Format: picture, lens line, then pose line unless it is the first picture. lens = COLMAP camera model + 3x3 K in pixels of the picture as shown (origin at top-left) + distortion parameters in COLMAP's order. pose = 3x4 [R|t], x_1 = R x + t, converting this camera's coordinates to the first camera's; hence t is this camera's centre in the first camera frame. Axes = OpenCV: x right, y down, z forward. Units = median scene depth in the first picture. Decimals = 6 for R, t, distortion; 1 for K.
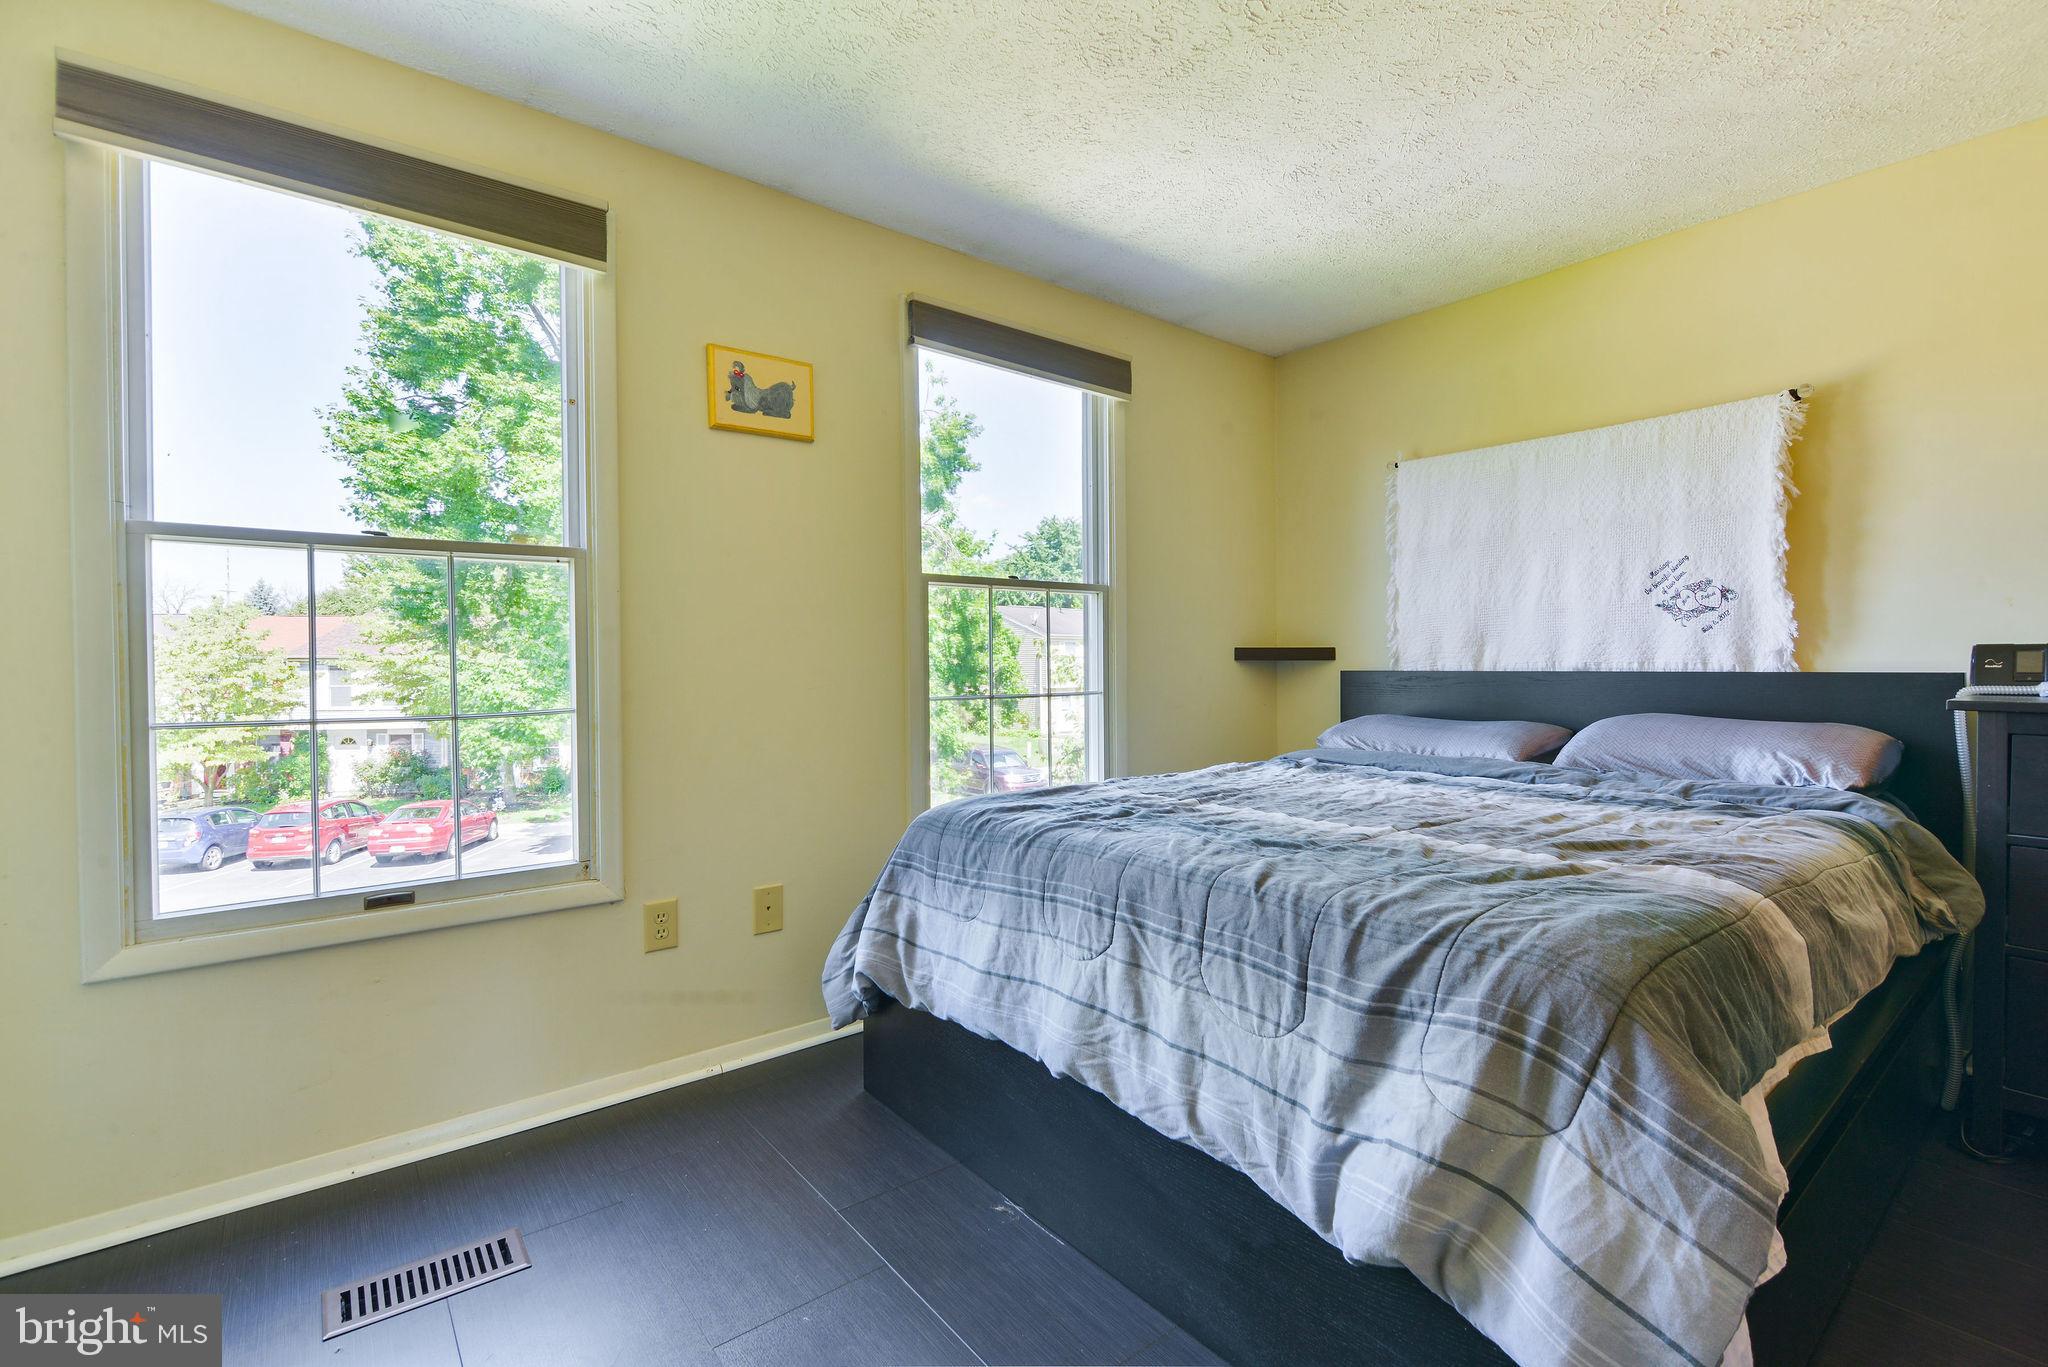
lens RADIAL K [[908.4, 0, 1024.0], [0, 908.4, 683.5], [0, 0, 1]] dist [0.001272, -0.005974]
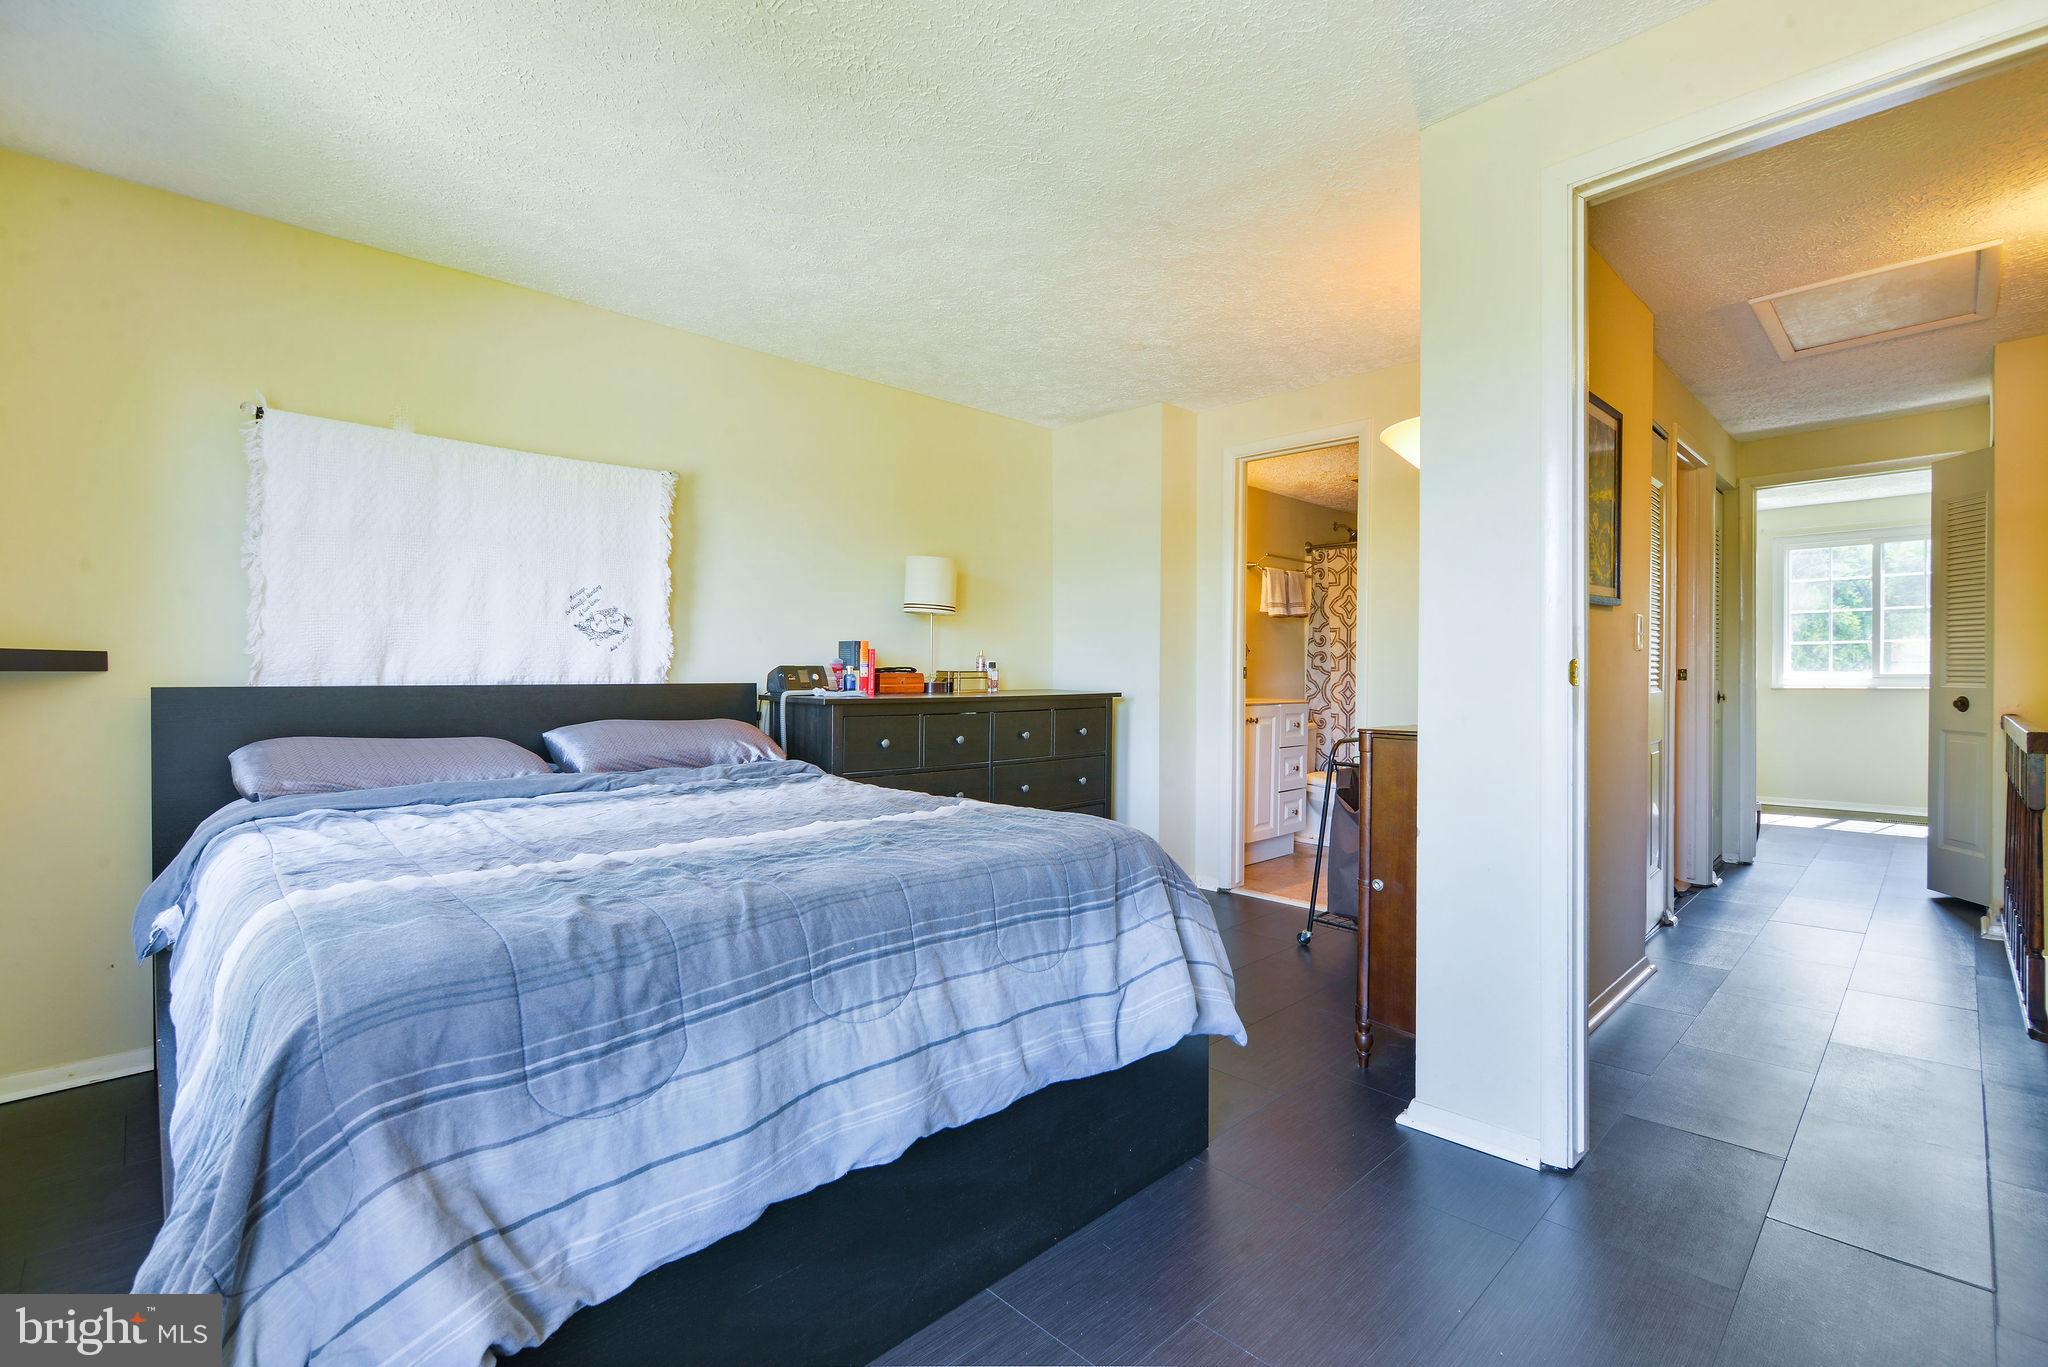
lens RADIAL K [[908.4, 0, 1024.0], [0, 908.4, 683.5], [0, 0, 1]] dist [0.001272, -0.005974]
pose [[-0.101673, -0.005052, 0.994805, -0.505066], [0.021315, 0.999746, 0.007256, -0.010935], [-0.994590, 0.021942, -0.101539, 0.586052]]
